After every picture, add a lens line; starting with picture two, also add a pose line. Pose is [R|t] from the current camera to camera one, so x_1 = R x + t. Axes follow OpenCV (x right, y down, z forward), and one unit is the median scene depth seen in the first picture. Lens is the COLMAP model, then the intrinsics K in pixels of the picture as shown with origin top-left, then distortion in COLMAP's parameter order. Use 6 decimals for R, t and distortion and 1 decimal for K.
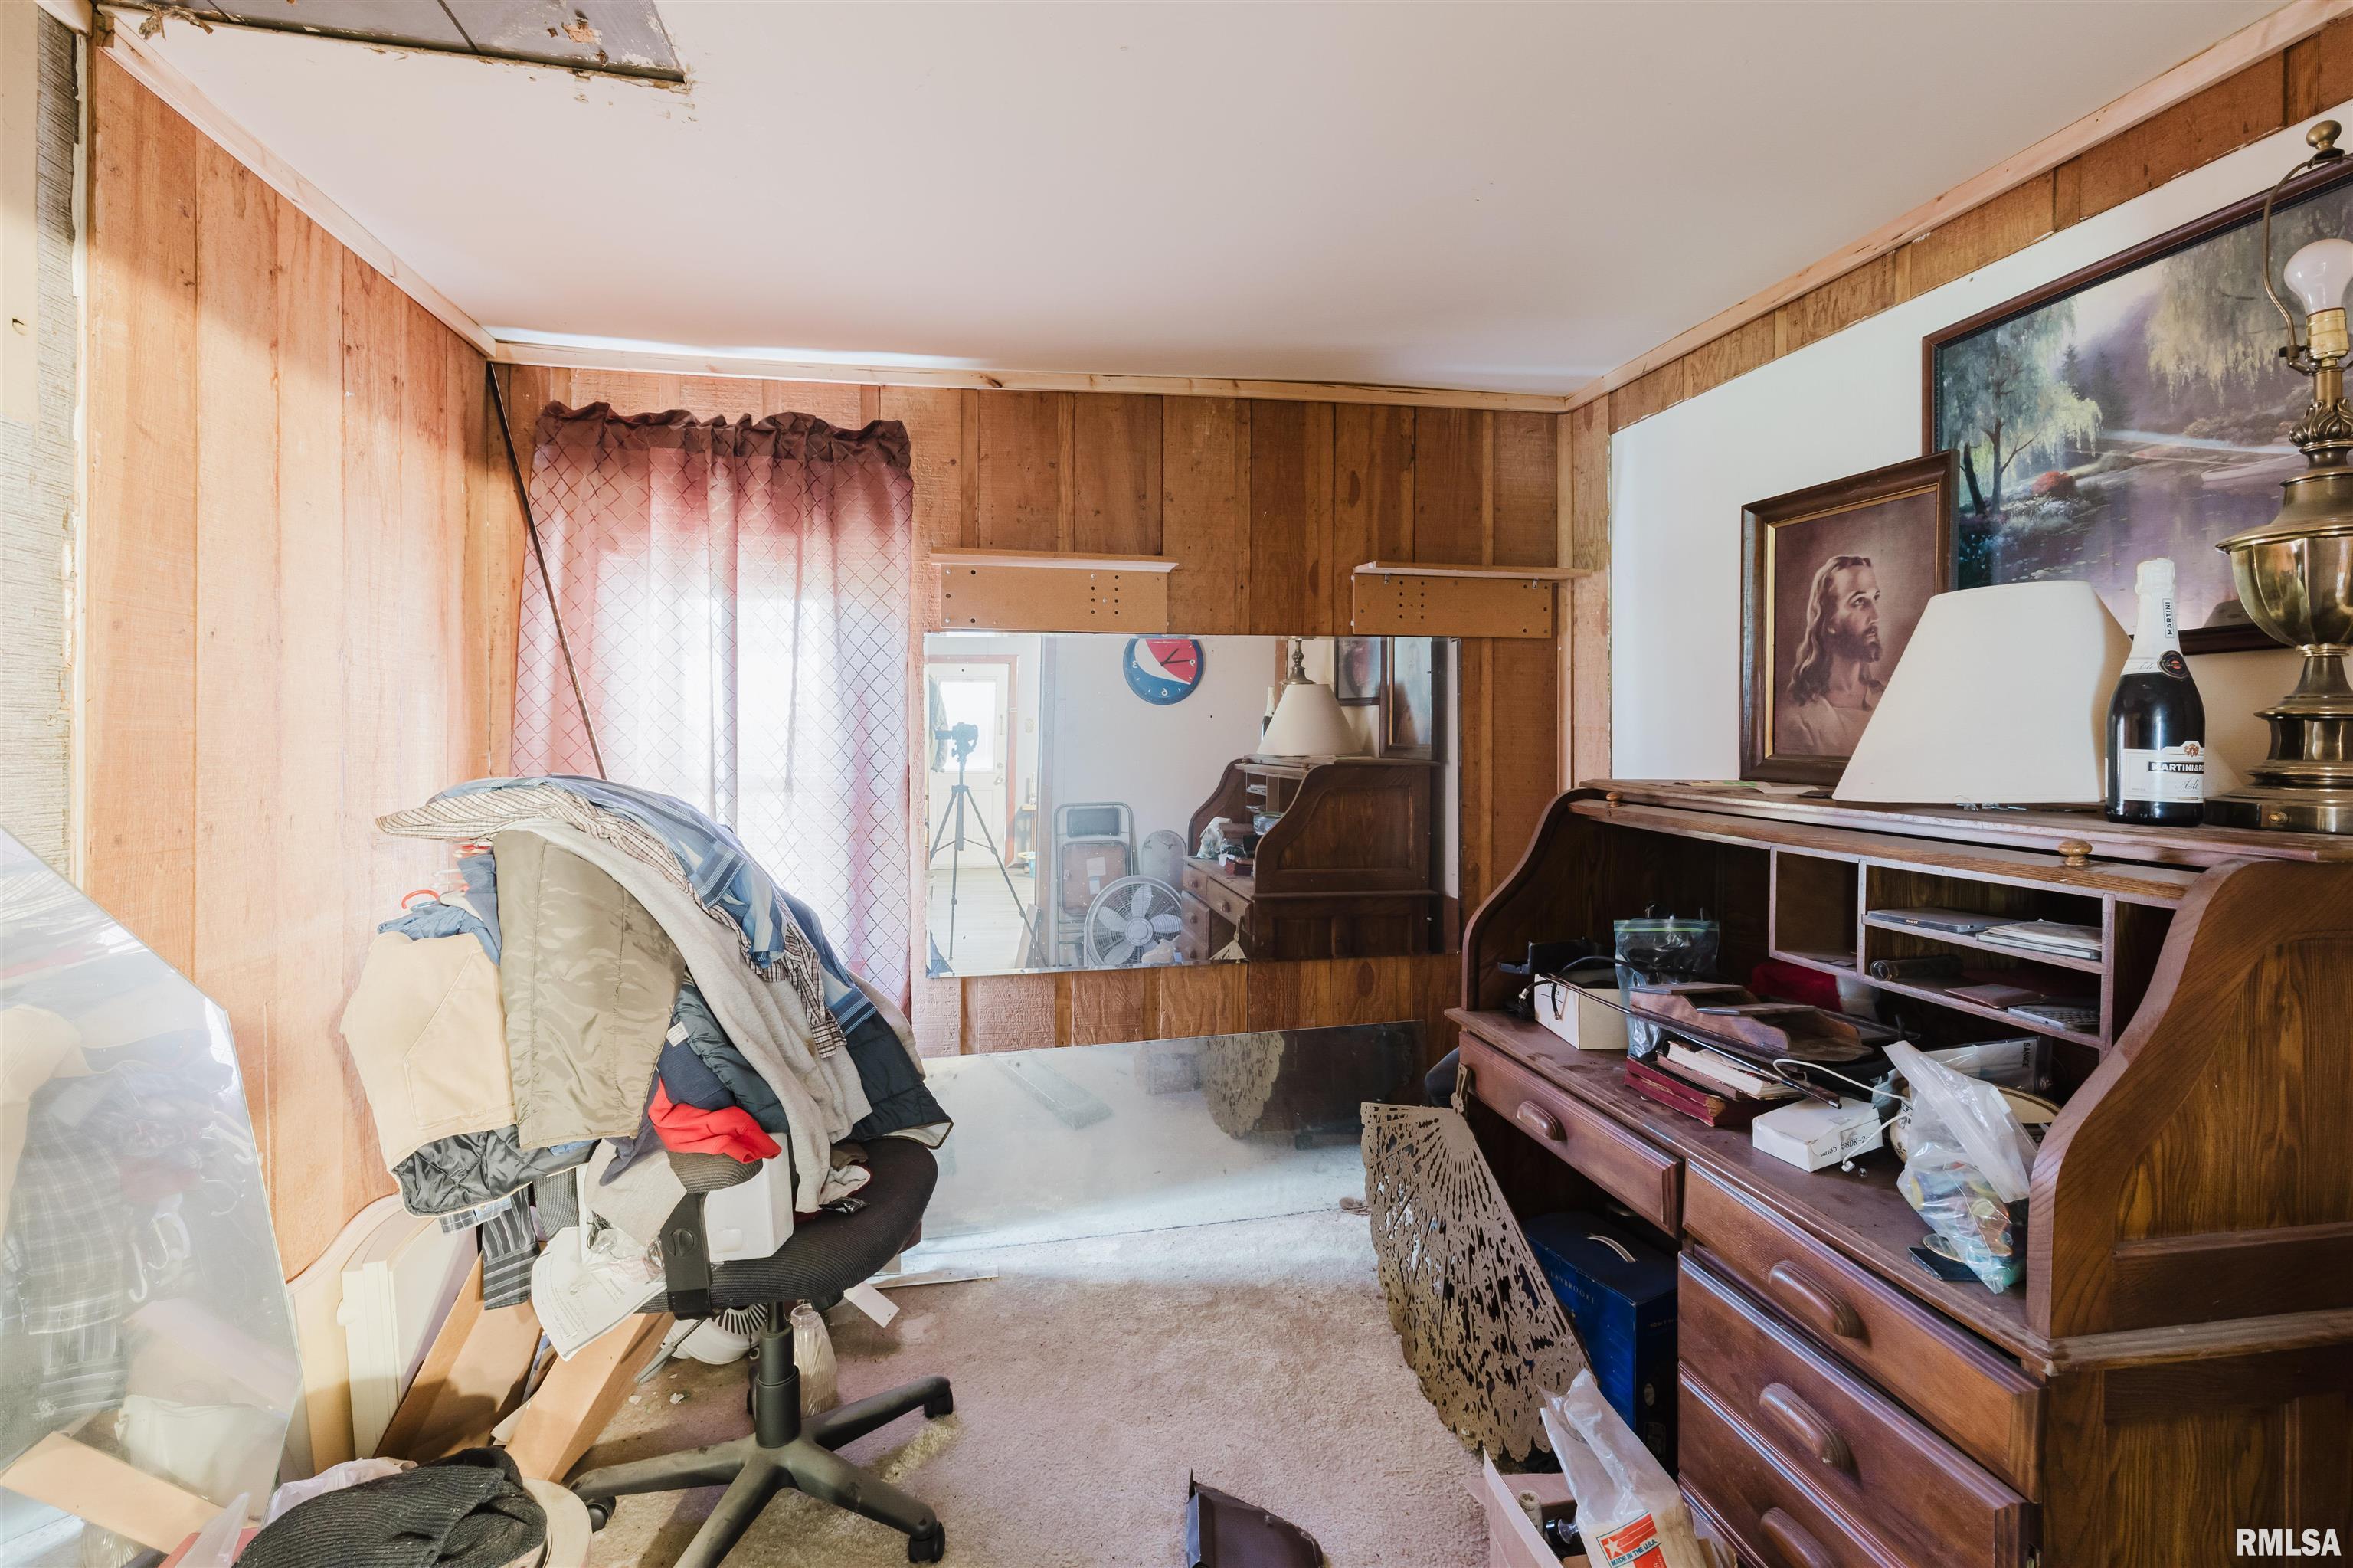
lens RADIAL K [[1067.6, 0, 1166.9], [0, 1067.6, 724.3], [0, 0, 1]] dist [0.008826, -0.001439]
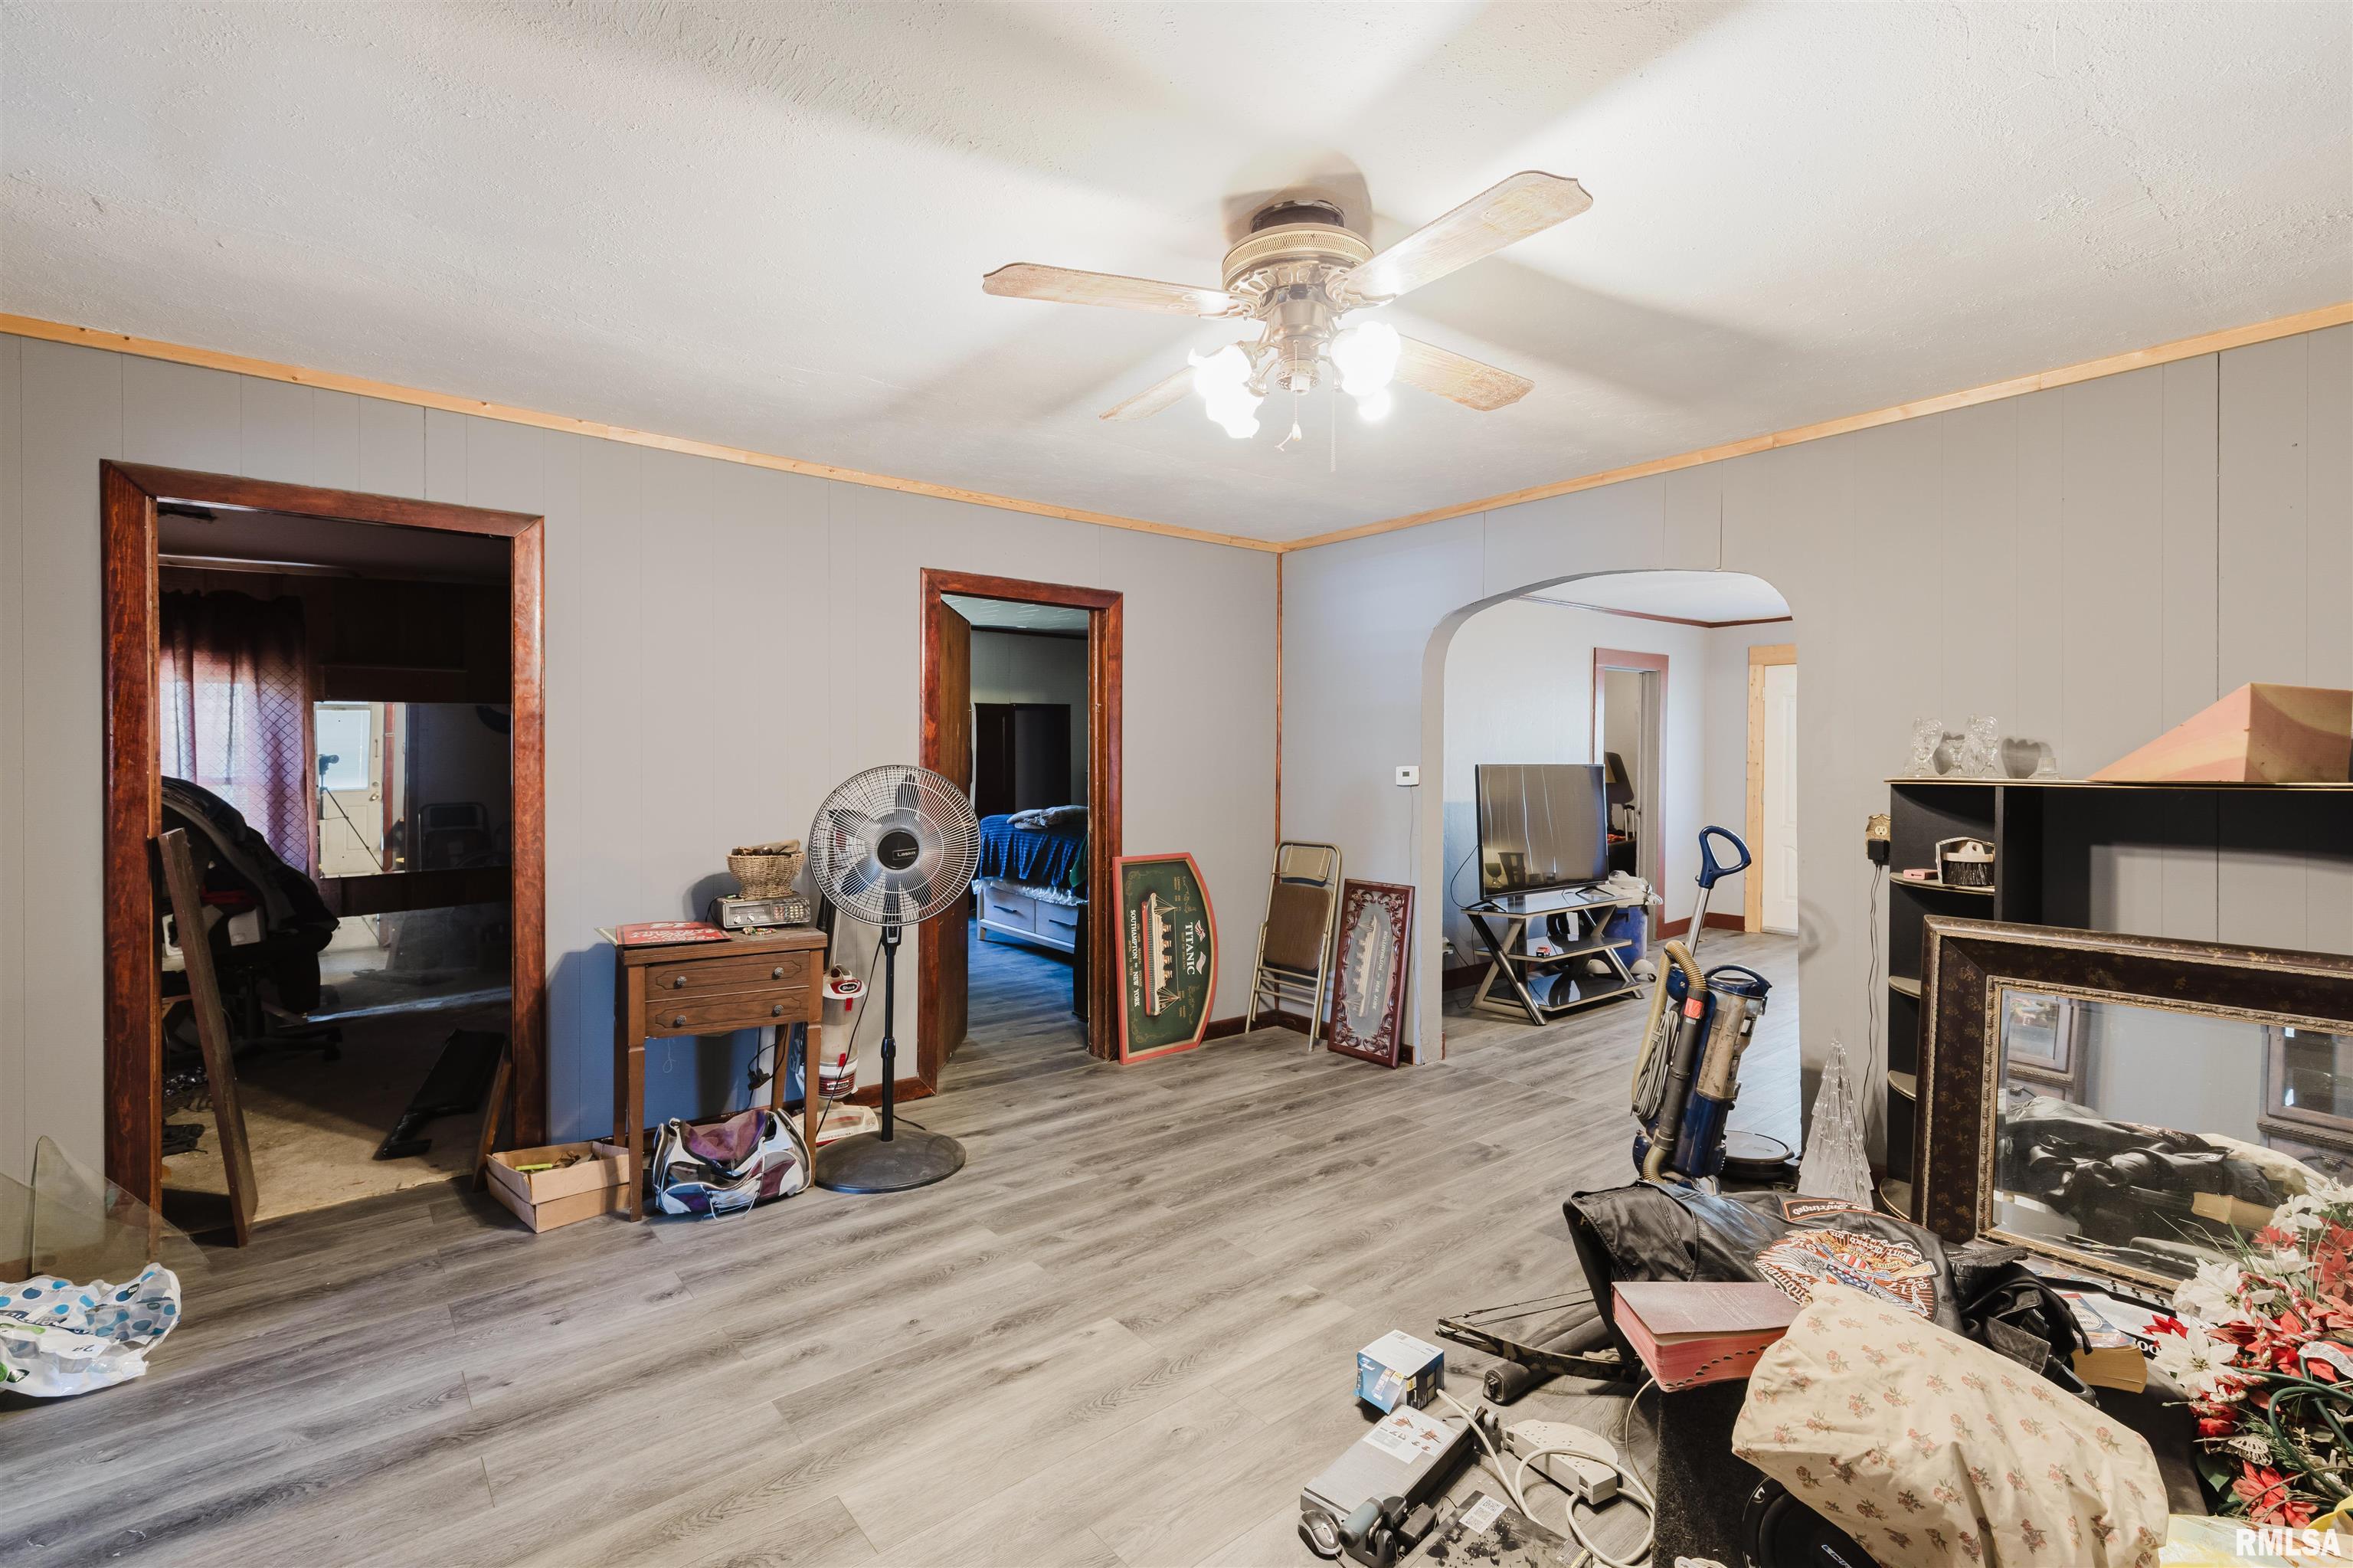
lens RADIAL K [[1067.6, 0, 1182.0], [0, 1067.6, 768.2], [0, 0, 1]] dist [0.008826, -0.001439]
pose [[0.885453, -0.014252, 0.464509, 0.280592], [0.005059, 0.999766, 0.021031, 0.002190], [-0.464700, -0.016272, 0.885318, -1.563514]]
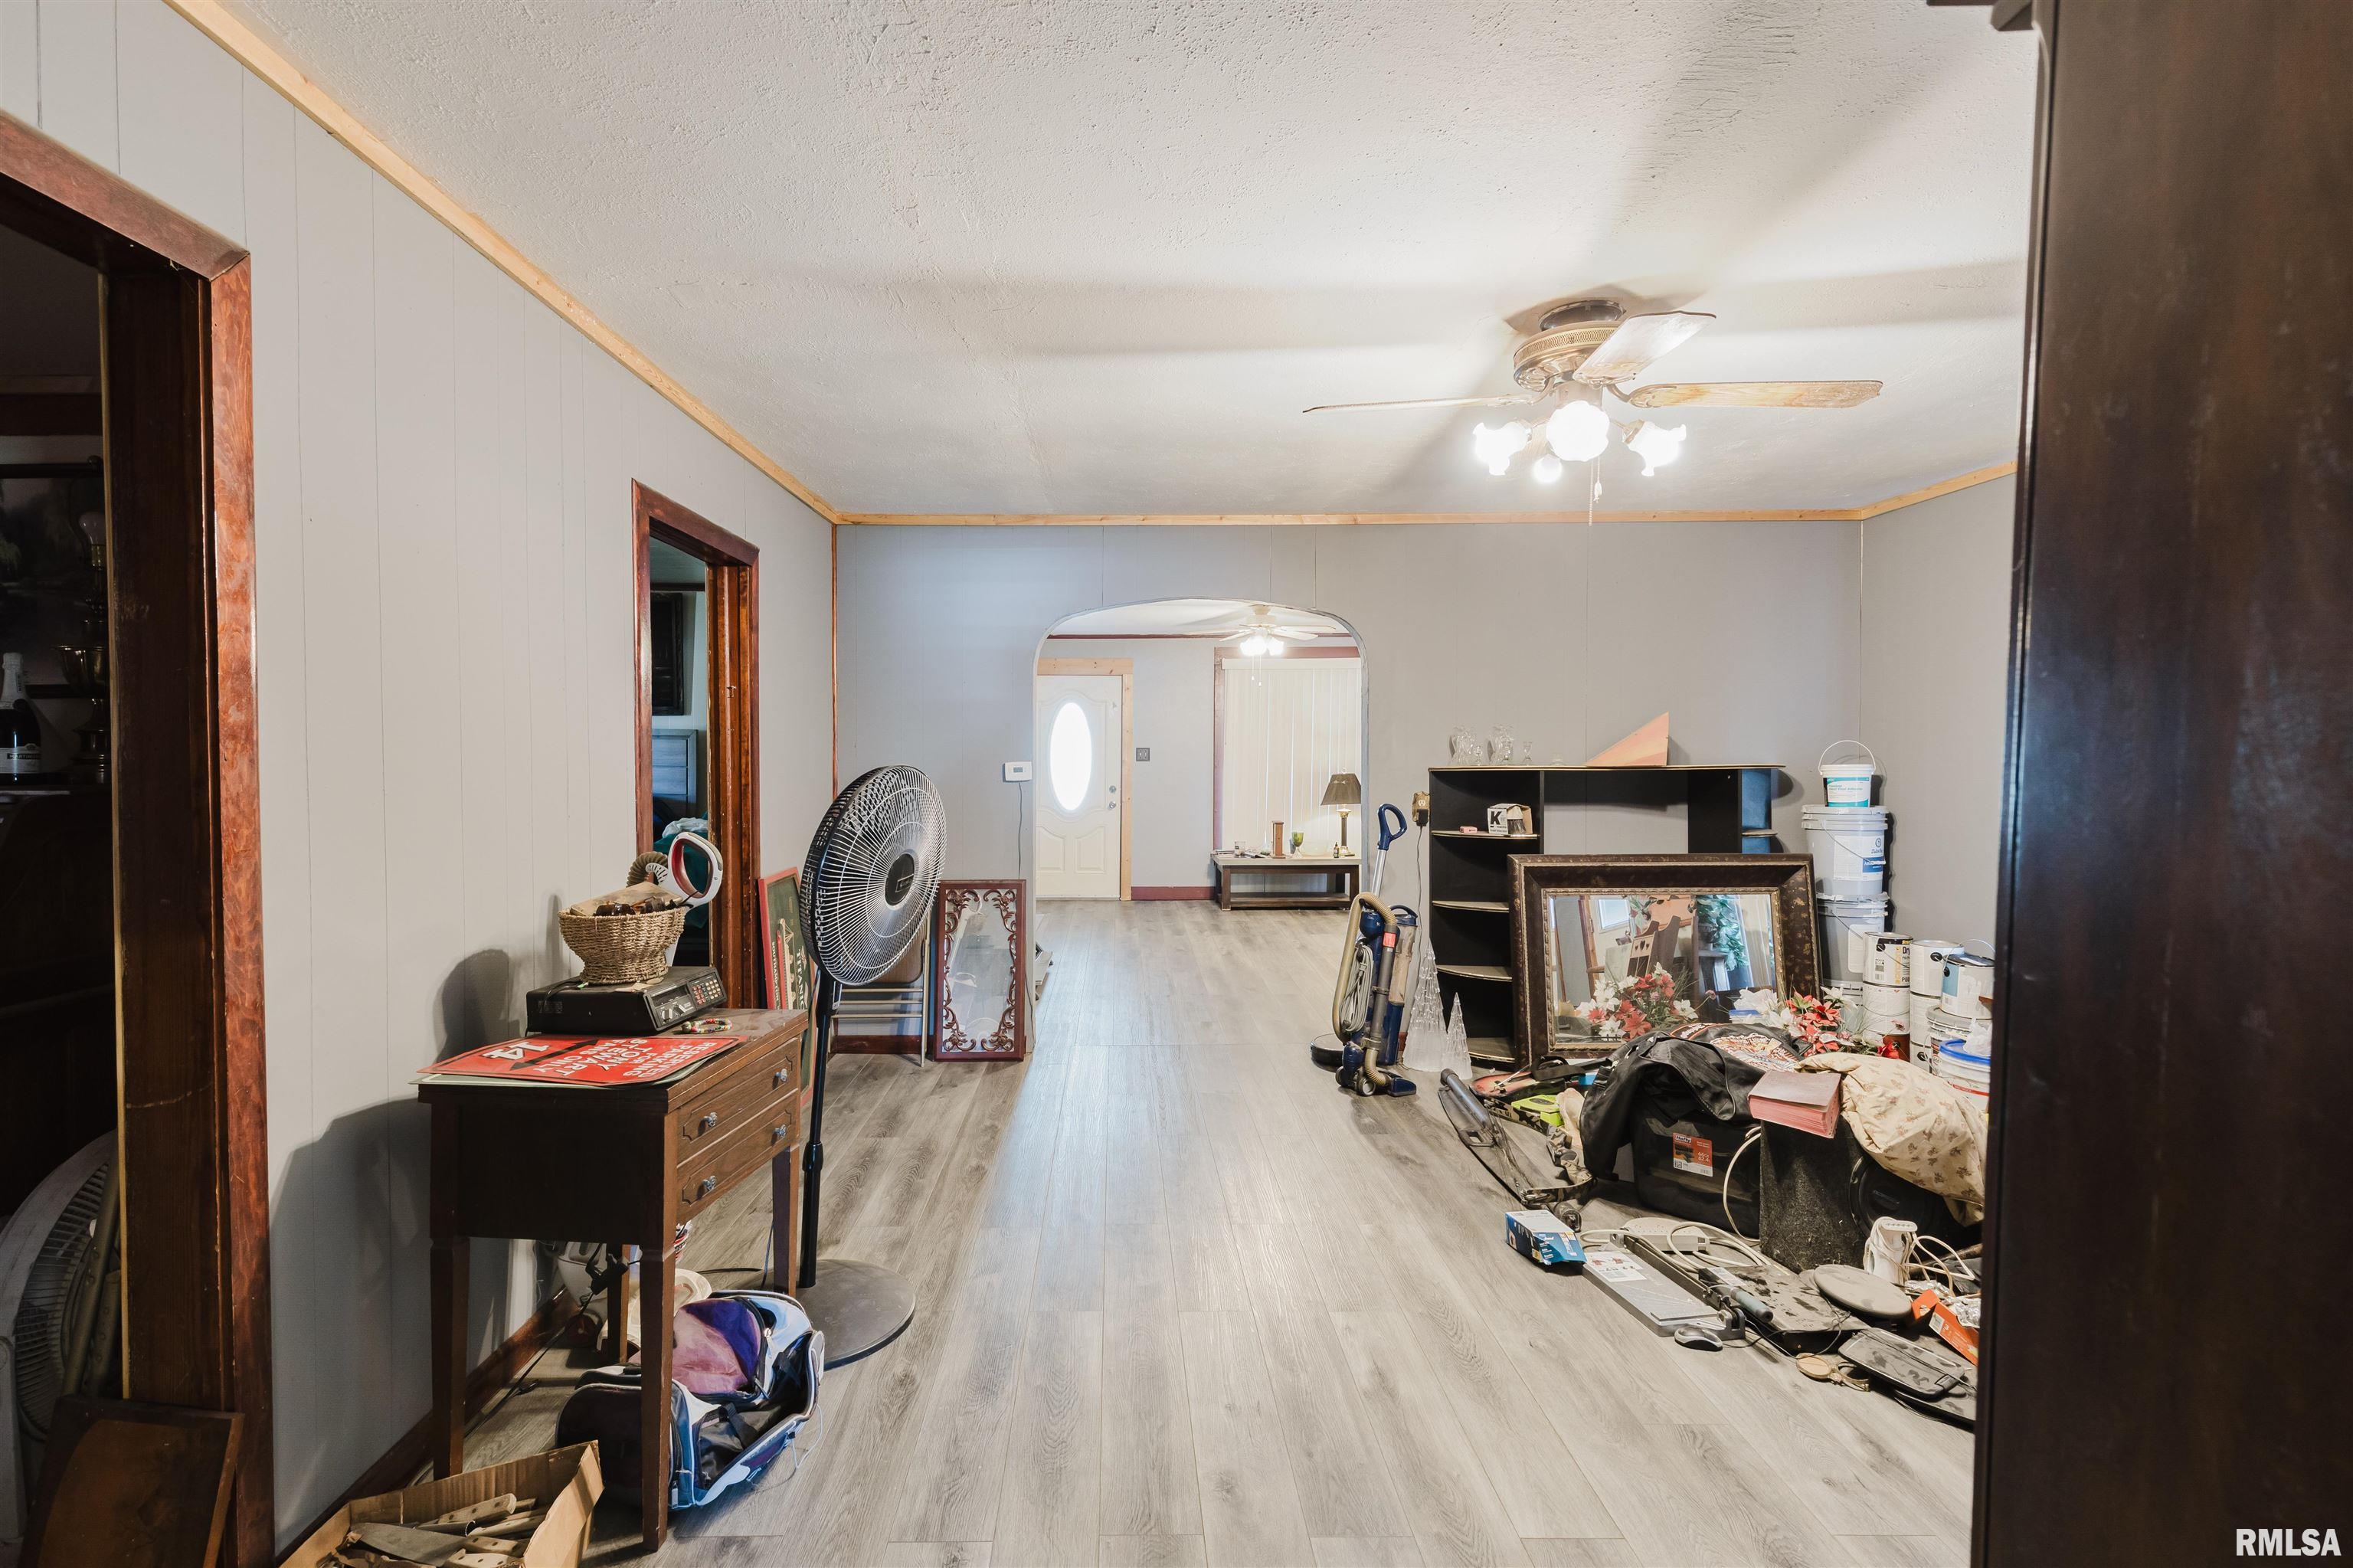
lens RADIAL K [[1067.6, 0, 1138.1], [0, 1067.6, 771.9], [0, 0, 1]] dist [0.008826, -0.001439]
pose [[0.191030, -0.028090, 0.981182, -0.309237], [-0.003765, 0.999562, 0.029349, 0.001005], [-0.981577, -0.009301, 0.190841, -0.691077]]
